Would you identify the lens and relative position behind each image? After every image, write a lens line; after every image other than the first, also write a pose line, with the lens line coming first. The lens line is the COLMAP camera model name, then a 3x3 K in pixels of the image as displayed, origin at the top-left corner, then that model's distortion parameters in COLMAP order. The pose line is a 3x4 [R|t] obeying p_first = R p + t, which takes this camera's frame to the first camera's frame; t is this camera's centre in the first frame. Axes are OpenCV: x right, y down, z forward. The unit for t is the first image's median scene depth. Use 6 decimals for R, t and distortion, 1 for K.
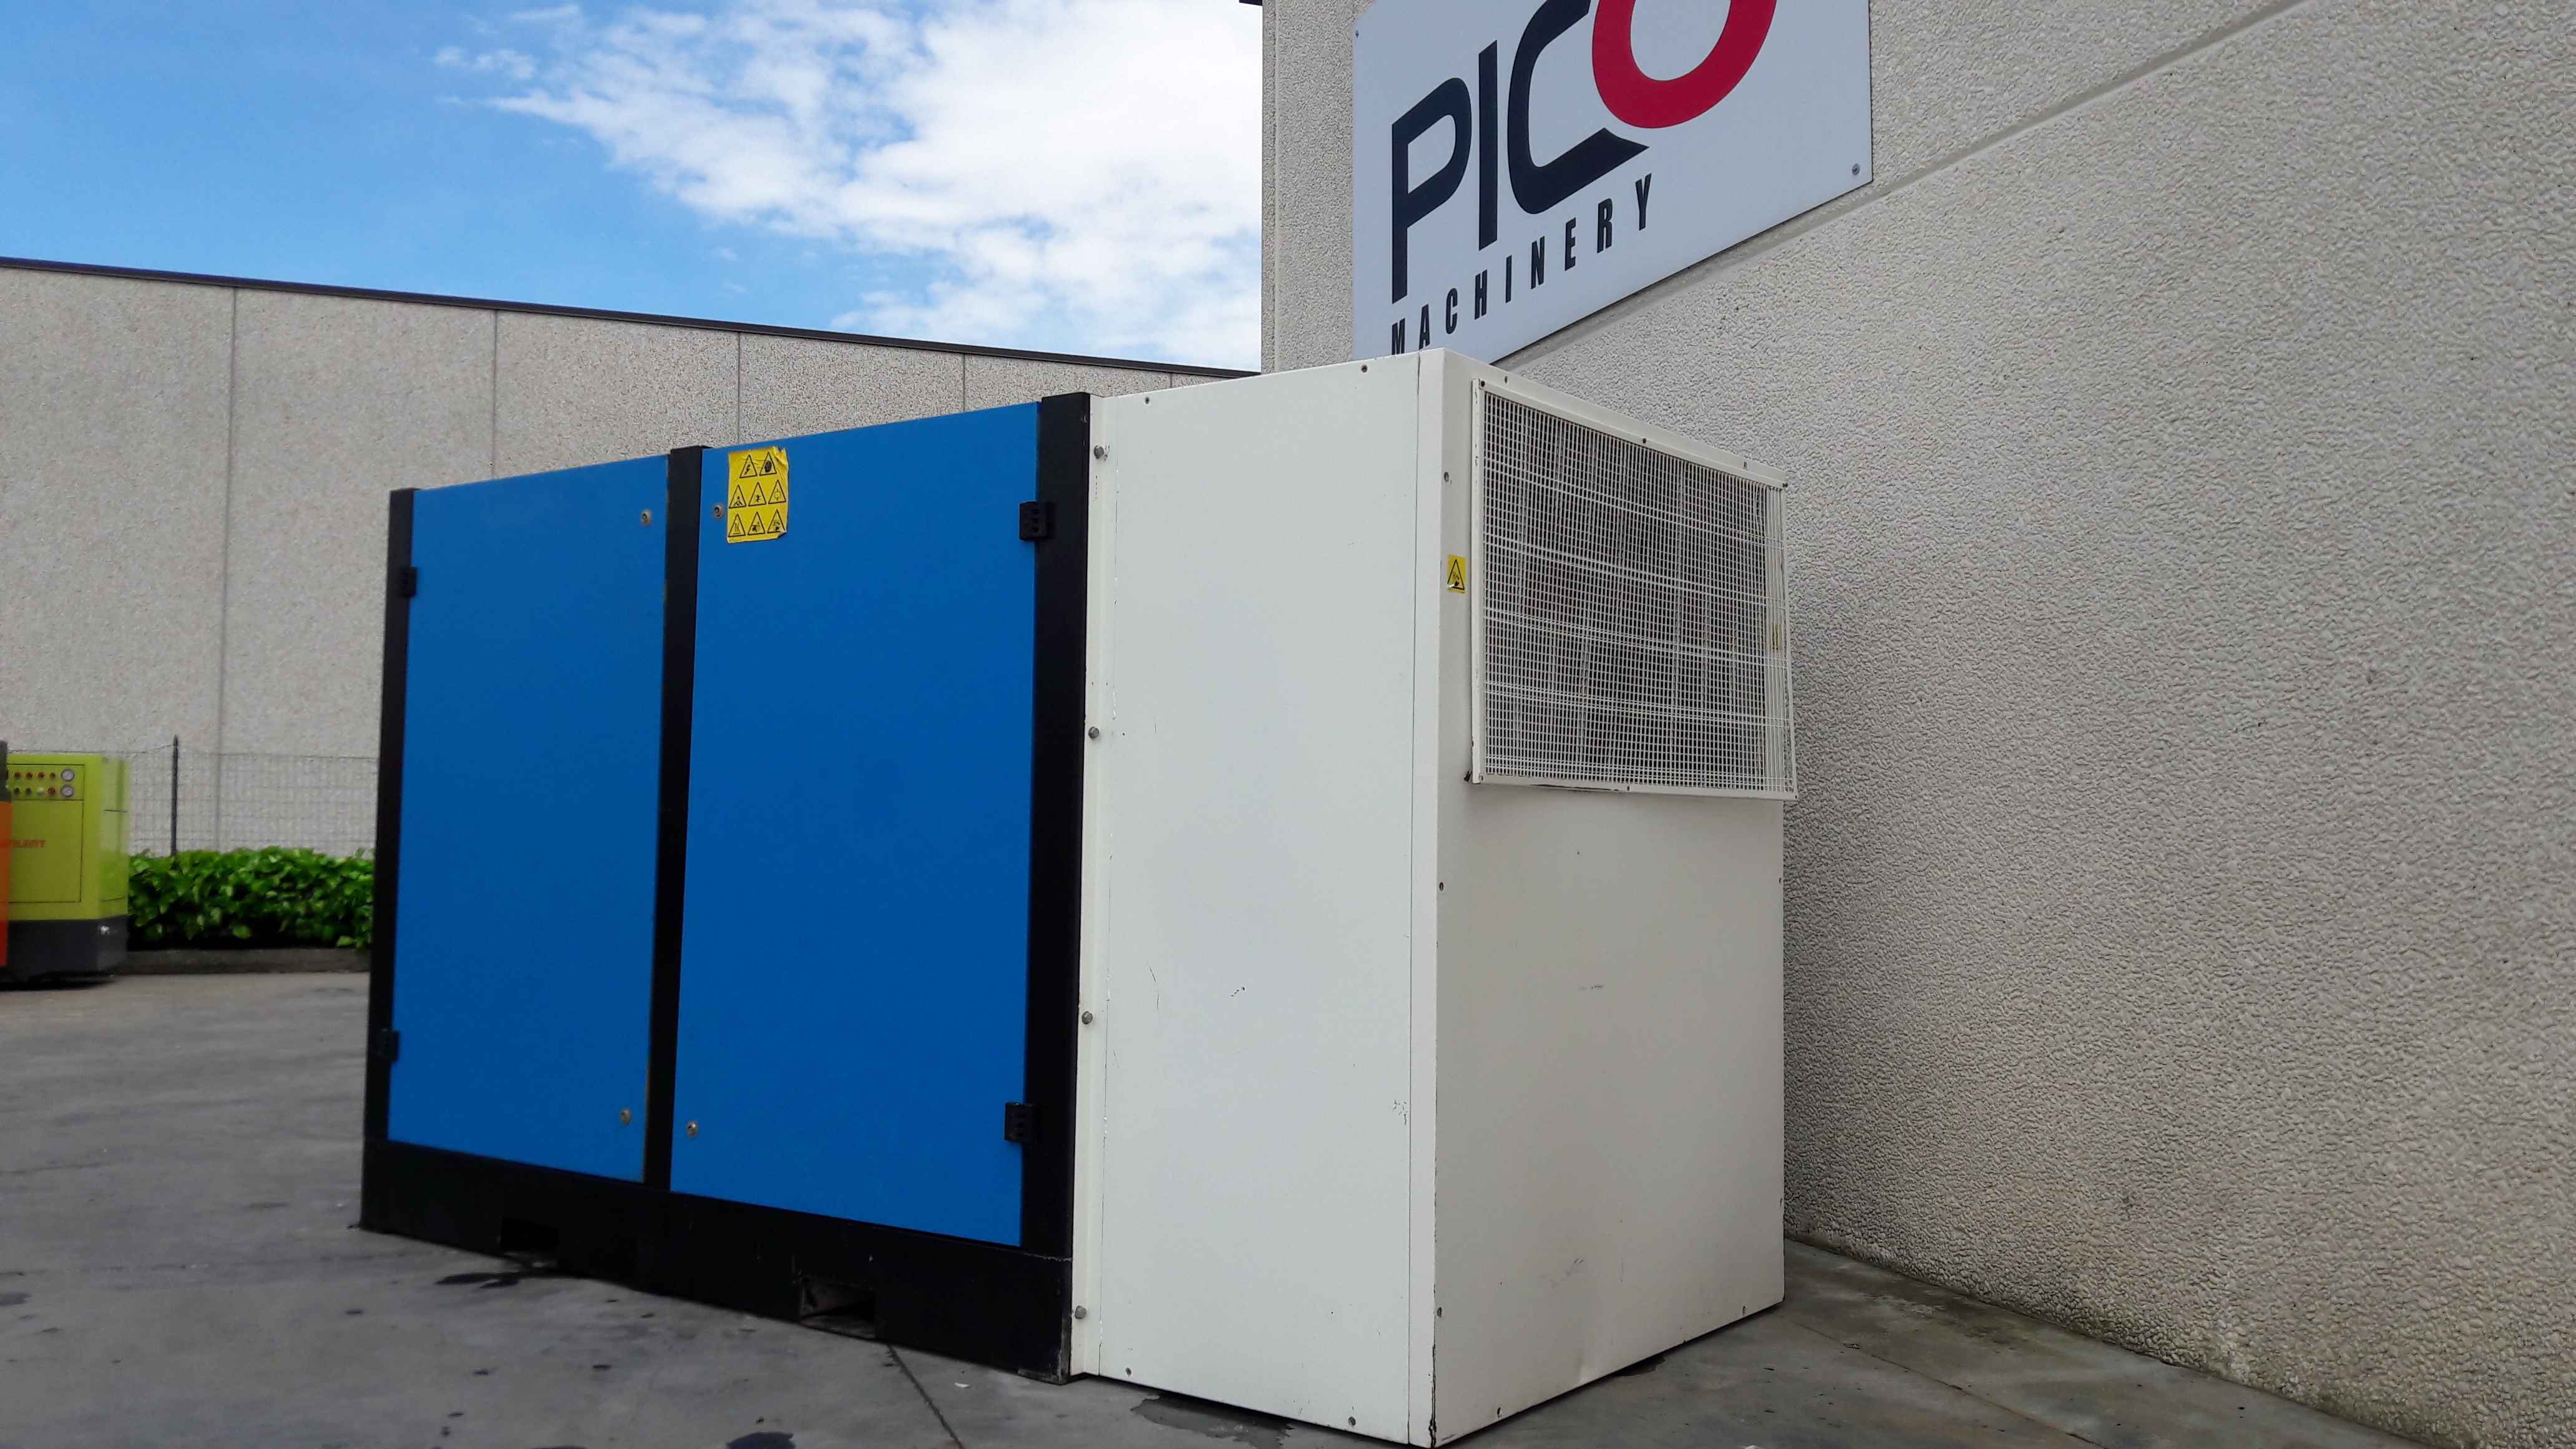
lens RADIAL K [[2102.5, 0, 1284.1], [0, 2102.5, 750.9], [0, 0, 1]] dist [0.116843, -0.000640]
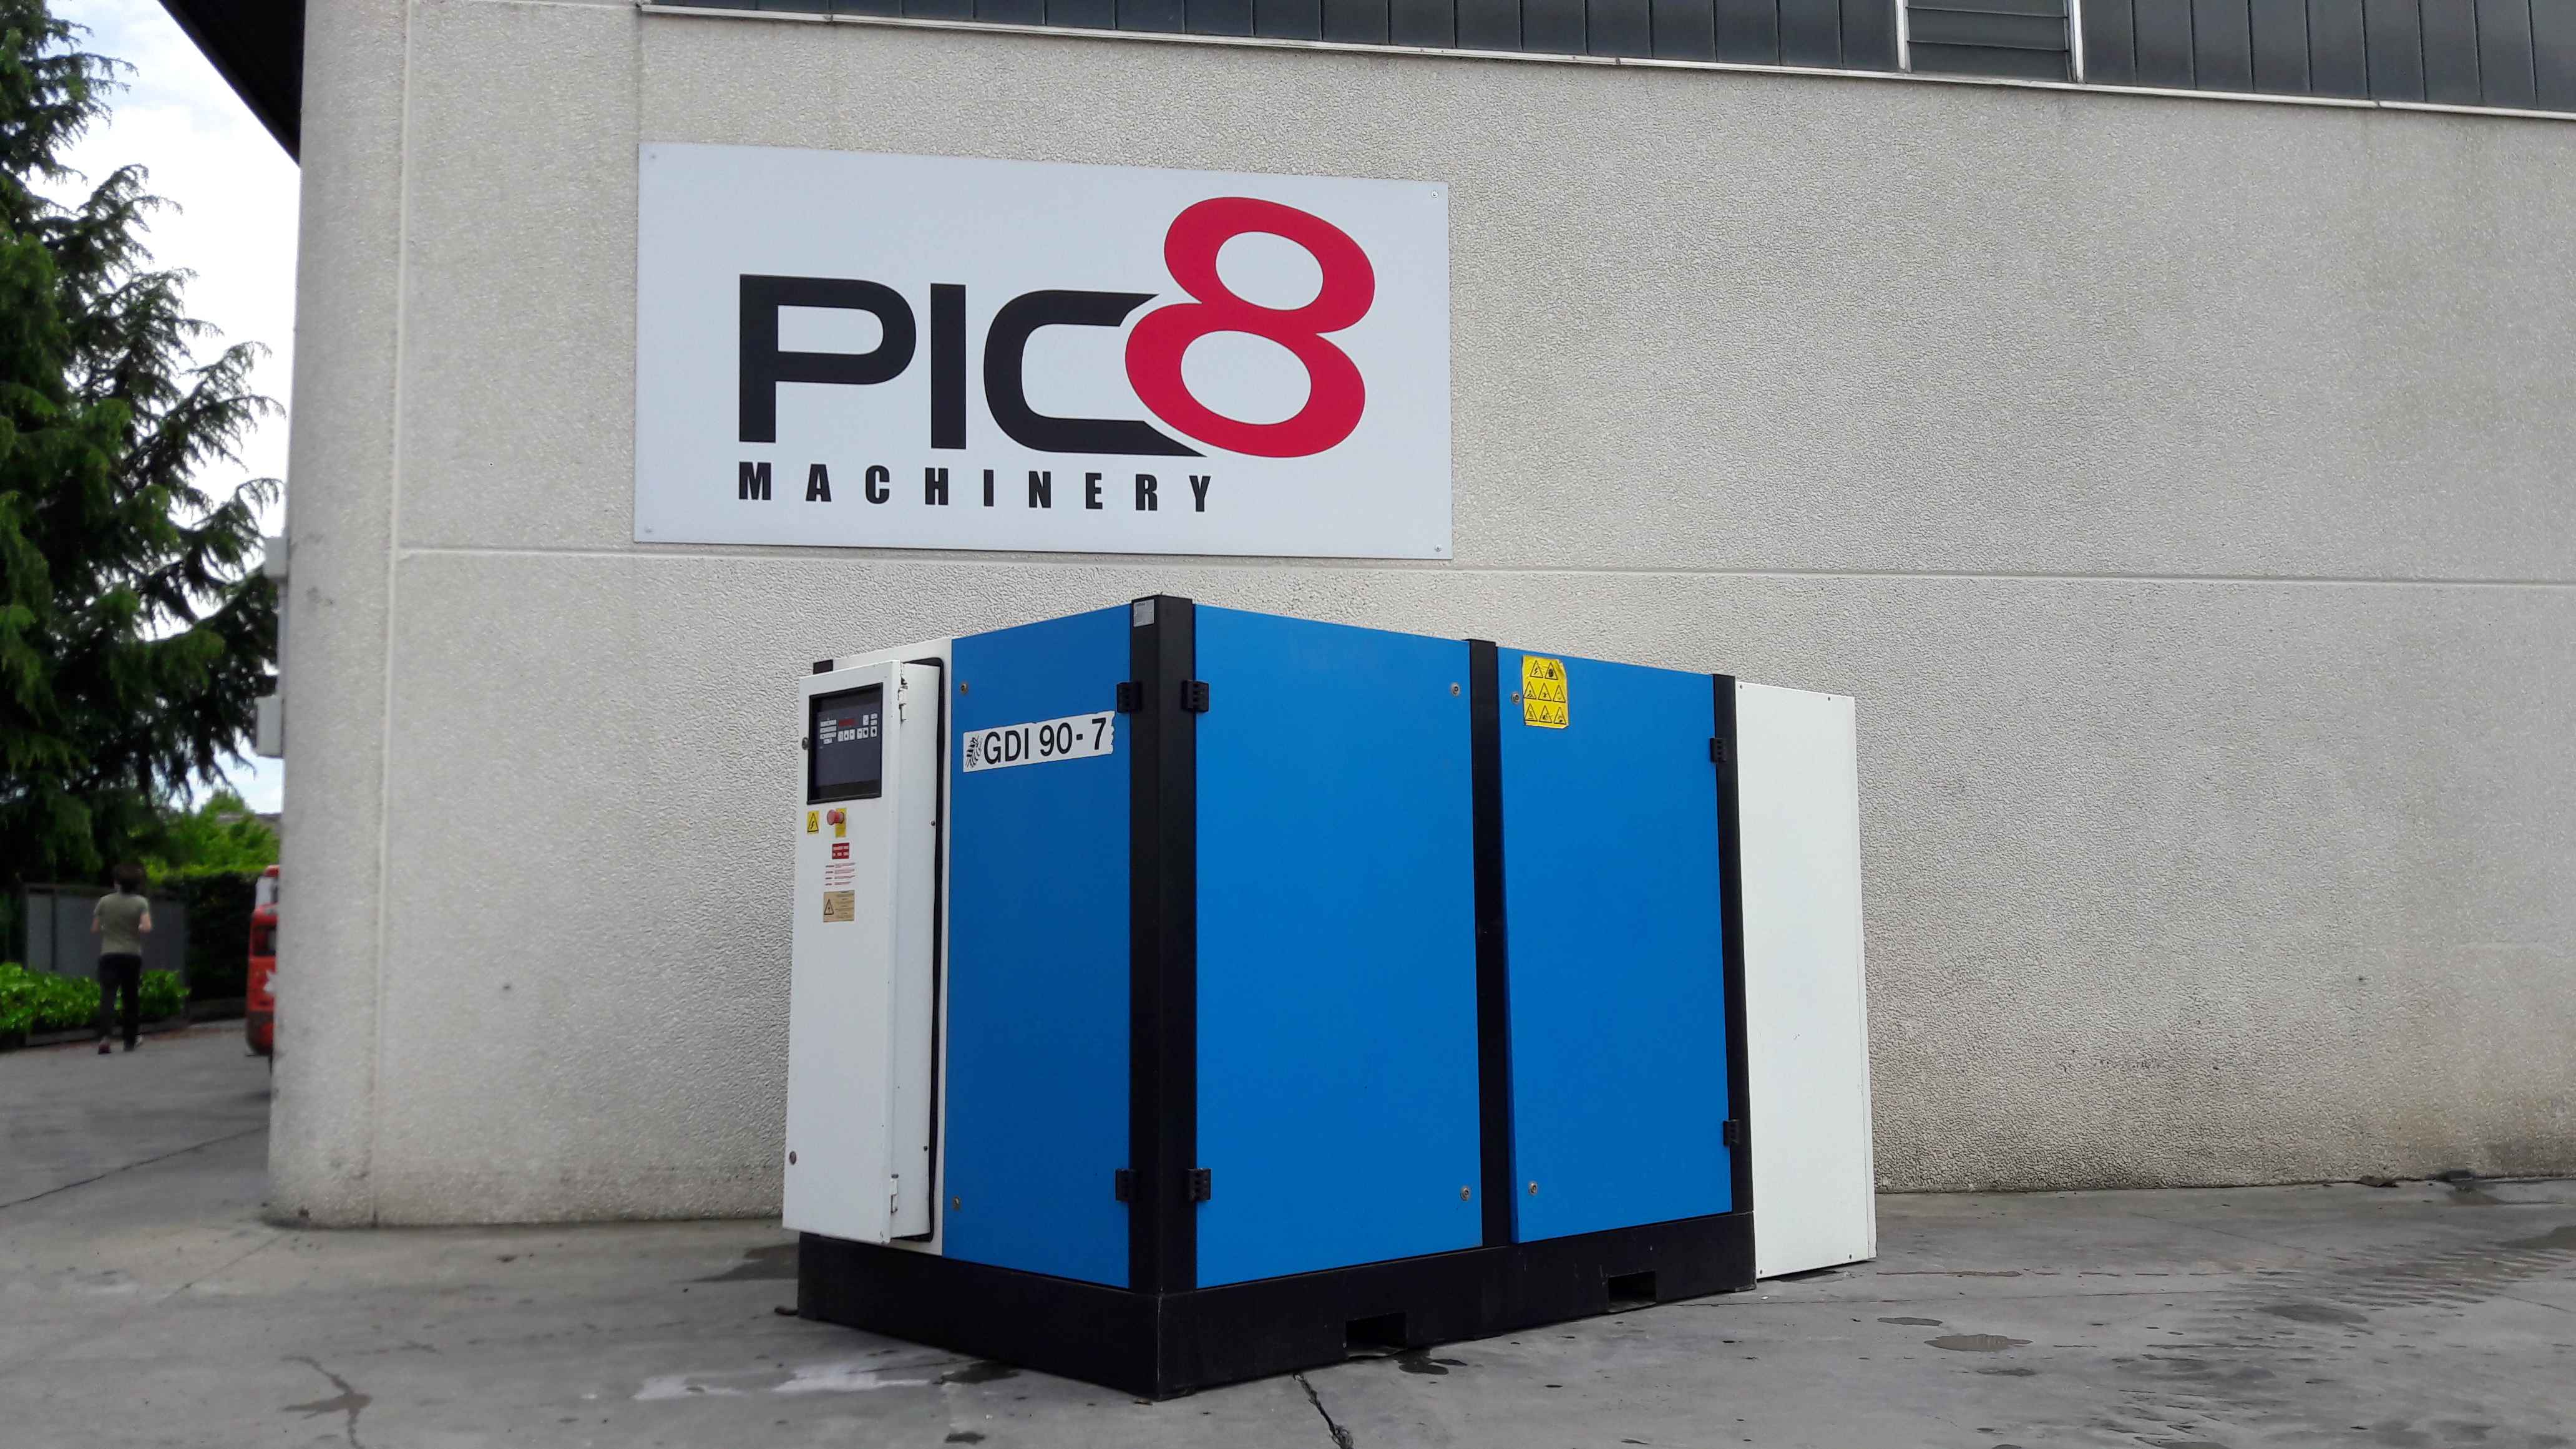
lens RADIAL K [[2102.5, 0, 1279.6], [0, 2102.5, 699.5], [0, 0, 1]] dist [0.116843, -0.000640]
pose [[0.173979, 0.101918, 0.979461, -1.491418], [-0.031571, 0.994696, -0.097896, 0.016544], [-0.984243, -0.013891, 0.176274, 0.889062]]
